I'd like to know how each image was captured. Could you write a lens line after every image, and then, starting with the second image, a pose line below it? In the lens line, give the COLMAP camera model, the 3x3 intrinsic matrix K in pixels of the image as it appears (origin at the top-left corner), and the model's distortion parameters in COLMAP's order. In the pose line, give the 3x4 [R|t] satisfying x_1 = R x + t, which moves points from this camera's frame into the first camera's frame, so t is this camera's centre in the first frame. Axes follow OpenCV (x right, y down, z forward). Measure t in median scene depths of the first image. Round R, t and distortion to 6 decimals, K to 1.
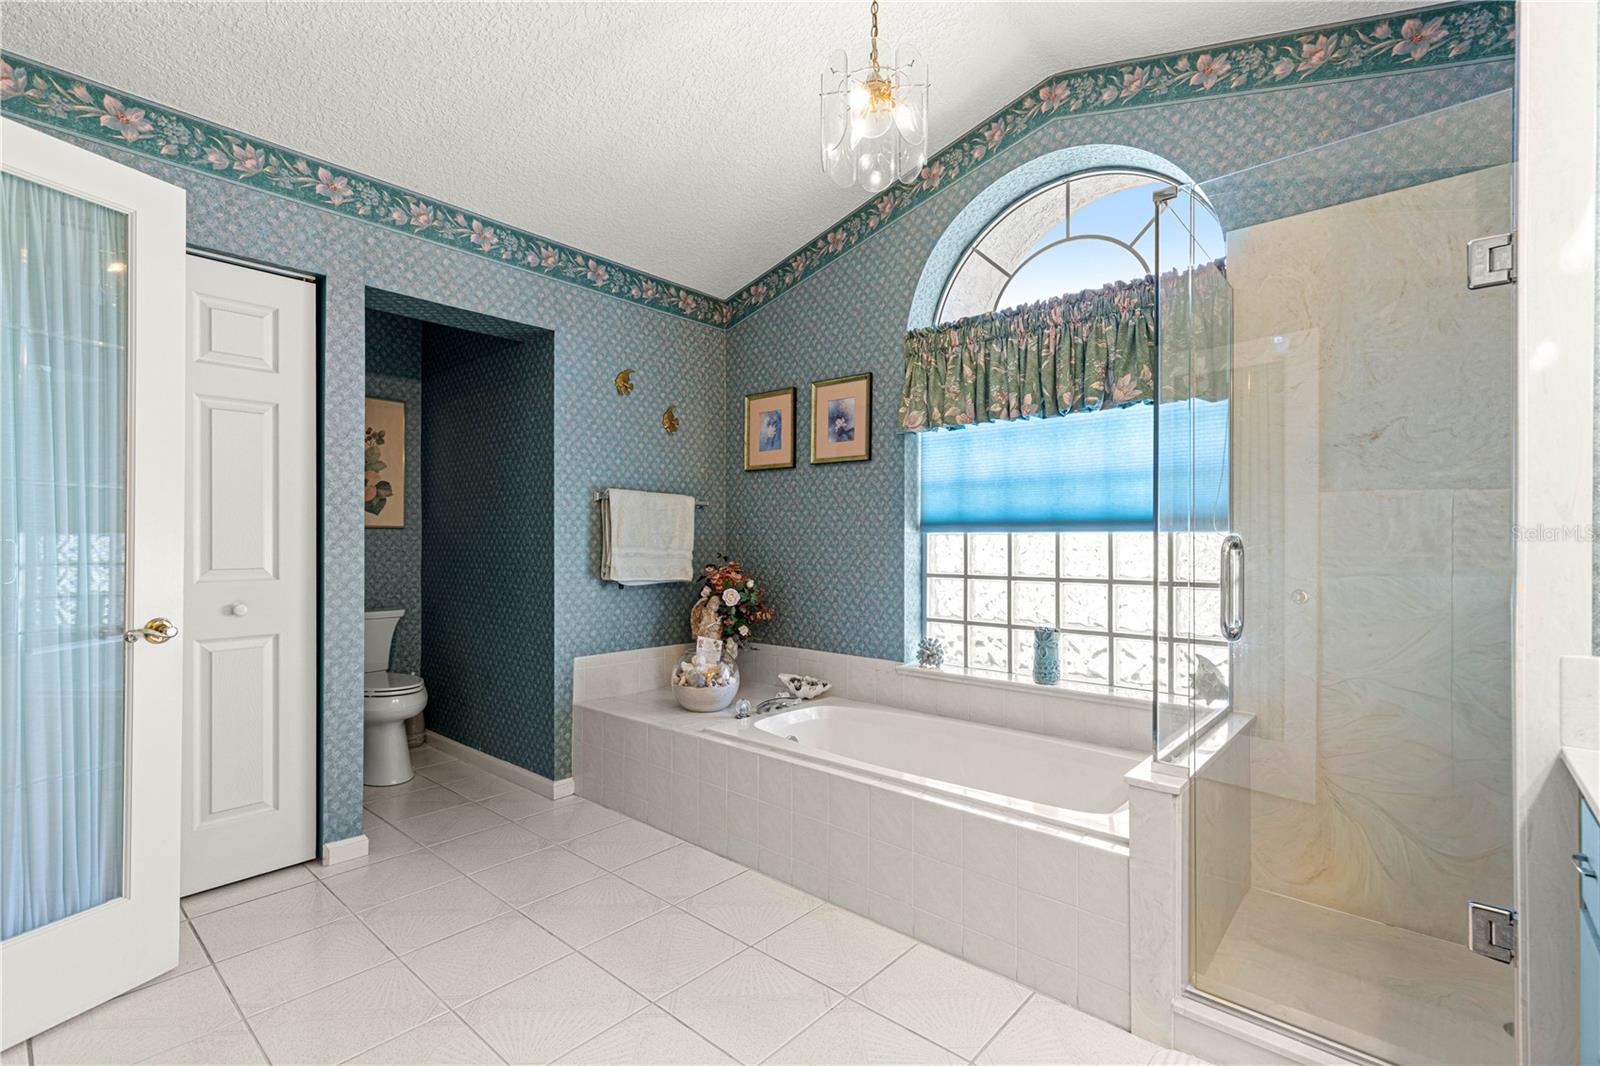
lens RADIAL K [[728.9, 0, 797.0], [0, 728.9, 542.3], [0, 0, 1]] dist [0.001865, -0.000028]
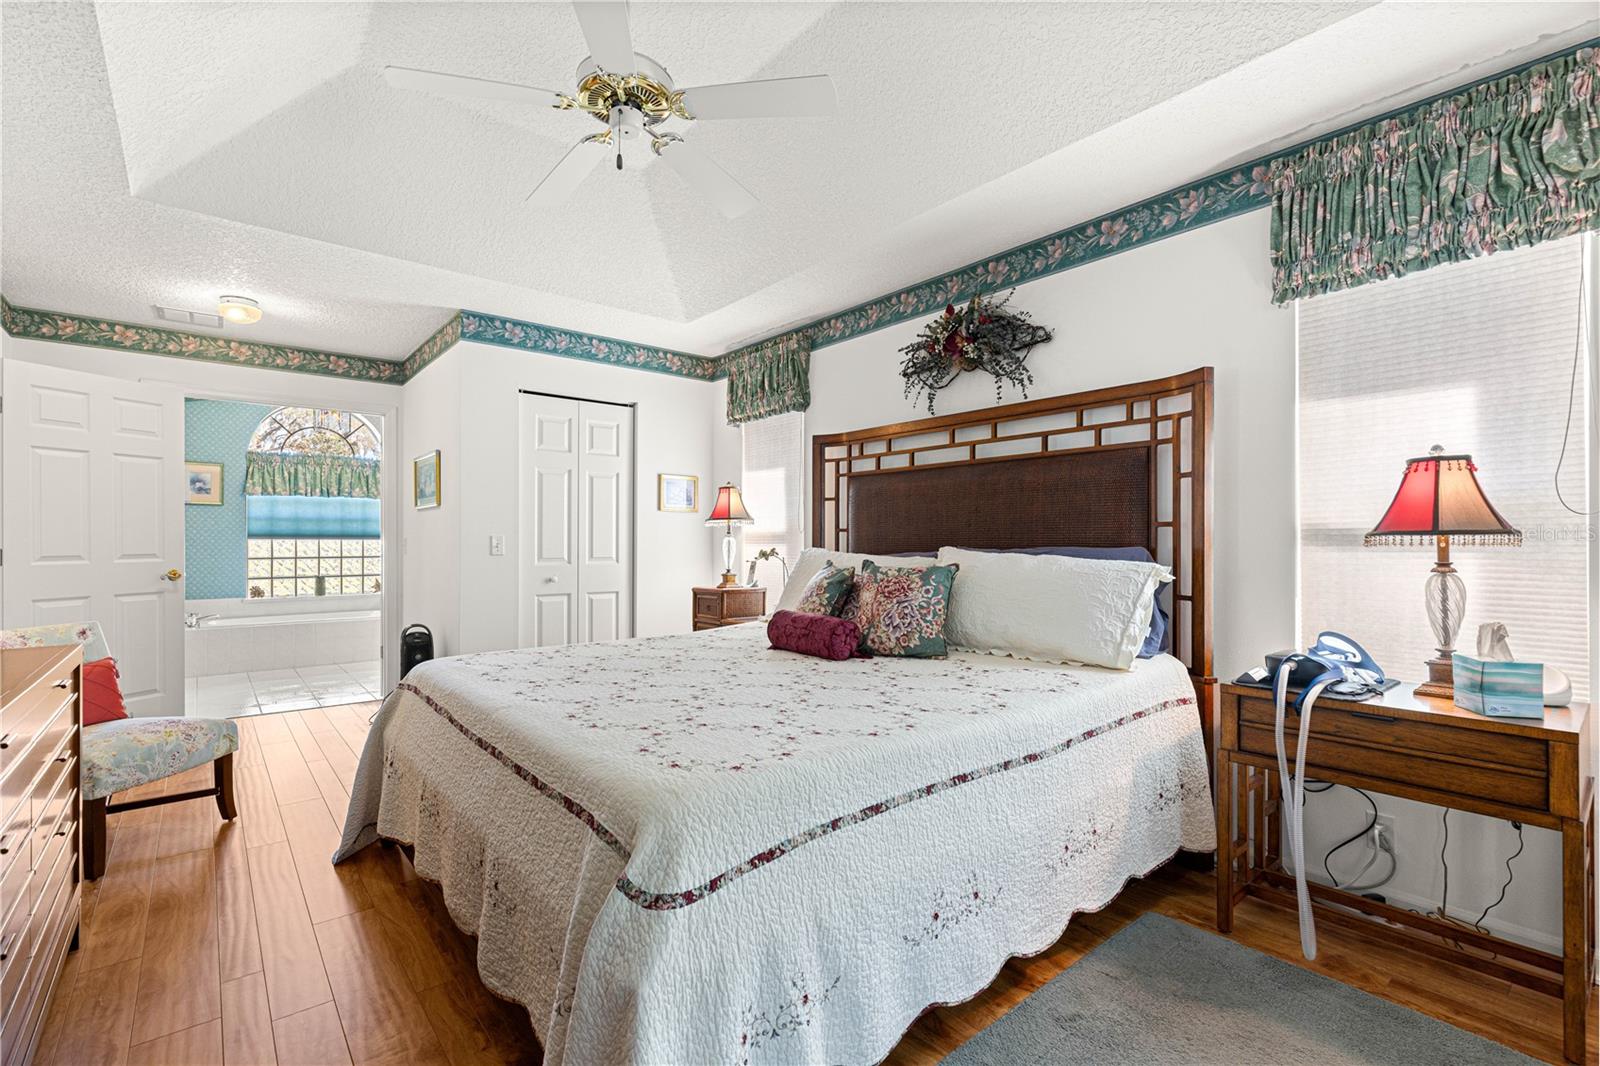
lens RADIAL K [[728.9, 0, 791.3], [0, 728.9, 541.8], [0, 0, 1]] dist [0.001865, -0.000028]
pose [[0.169913, -0.001948, 0.985457, -1.894828], [-0.000632, 0.999998, 0.002086, -0.012202], [-0.985459, -0.000977, 0.169911, -1.096003]]
